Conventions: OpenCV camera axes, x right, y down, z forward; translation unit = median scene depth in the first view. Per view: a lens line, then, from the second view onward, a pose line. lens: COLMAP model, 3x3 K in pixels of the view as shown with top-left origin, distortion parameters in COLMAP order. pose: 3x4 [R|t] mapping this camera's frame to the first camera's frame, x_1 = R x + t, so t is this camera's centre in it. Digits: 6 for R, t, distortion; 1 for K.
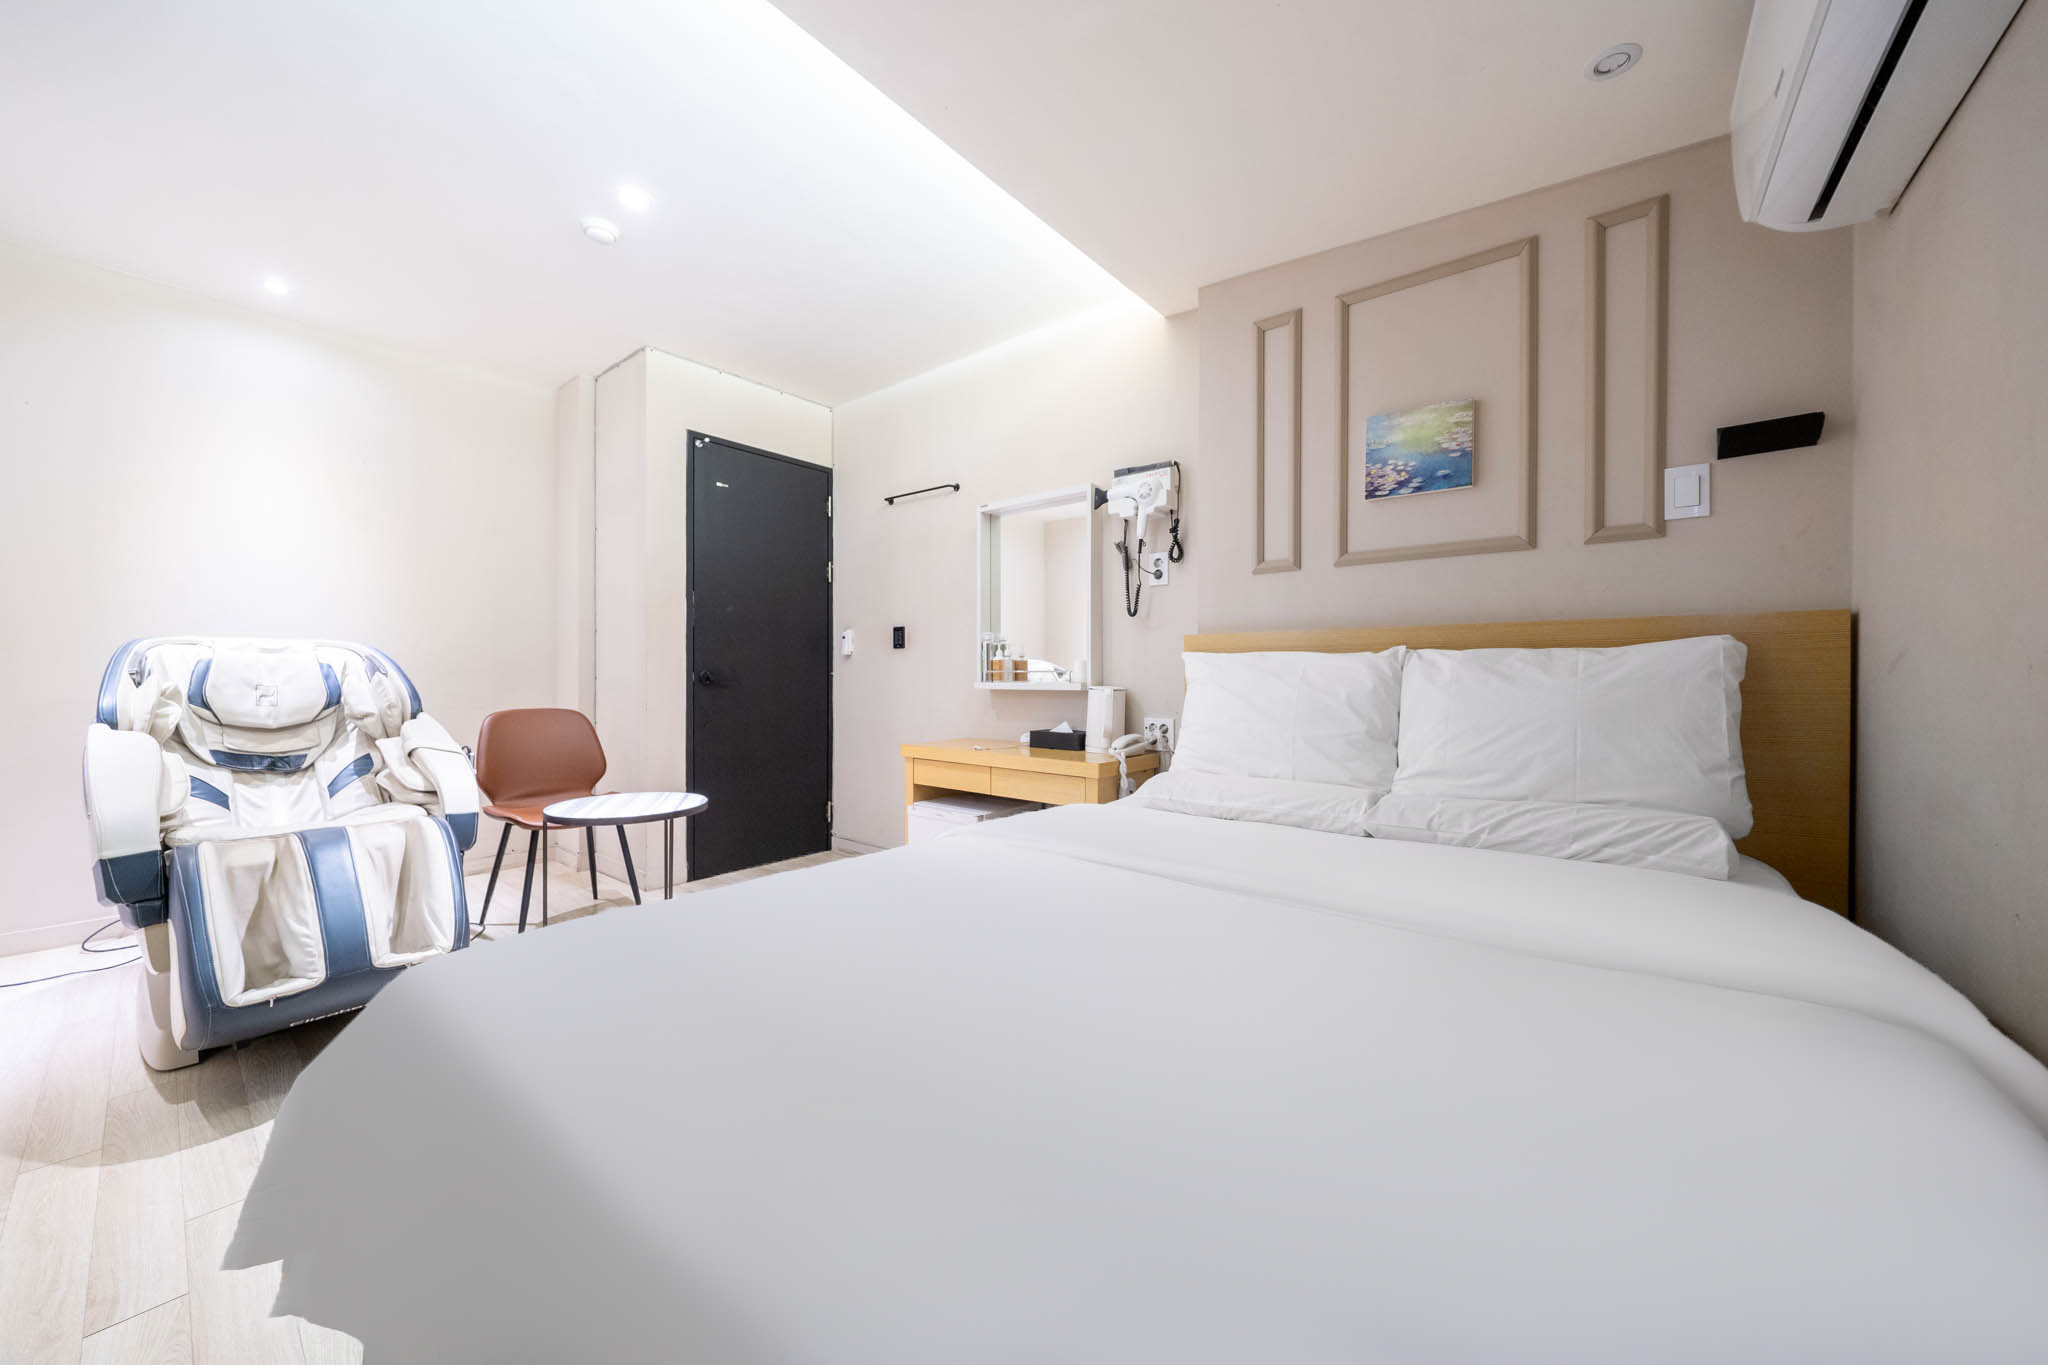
lens RADIAL K [[716.1, 0, 1020.8], [0, 716.1, 668.5], [0, 0, 1]] dist [-0.000433, -0.000051]
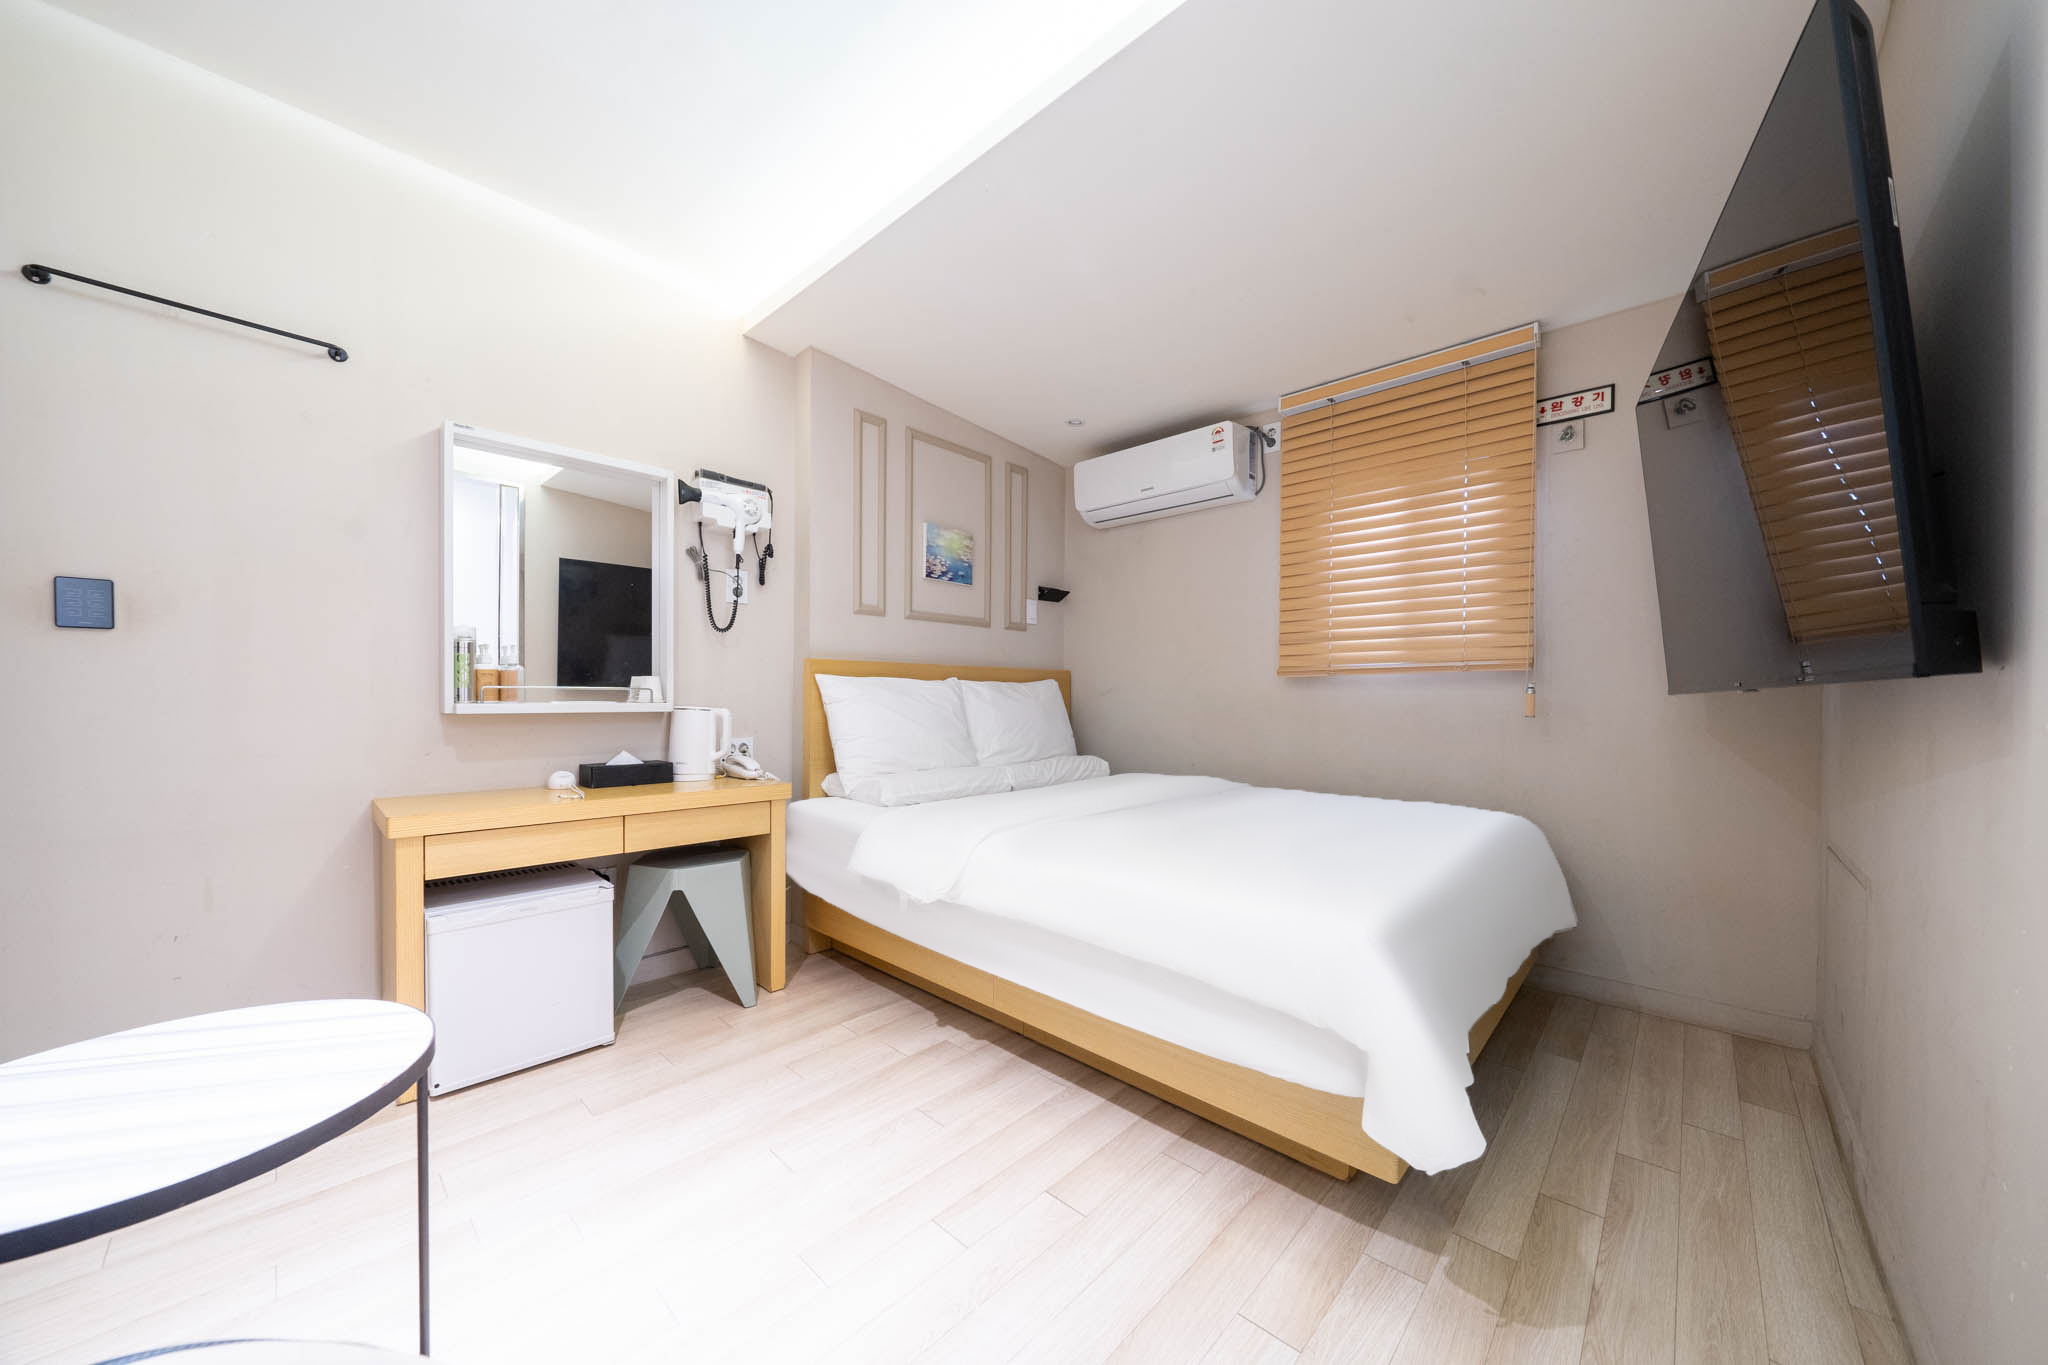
lens RADIAL K [[710.5, 0, 1021.7], [0, 710.5, 688.2], [0, 0, 1]] dist [-0.001554, -0.000181]
pose [[0.077471, 0.005112, 0.996982, -0.879909], [-0.023365, 0.999722, -0.003311, -0.005073], [-0.996721, -0.023038, 0.077569, 0.617144]]
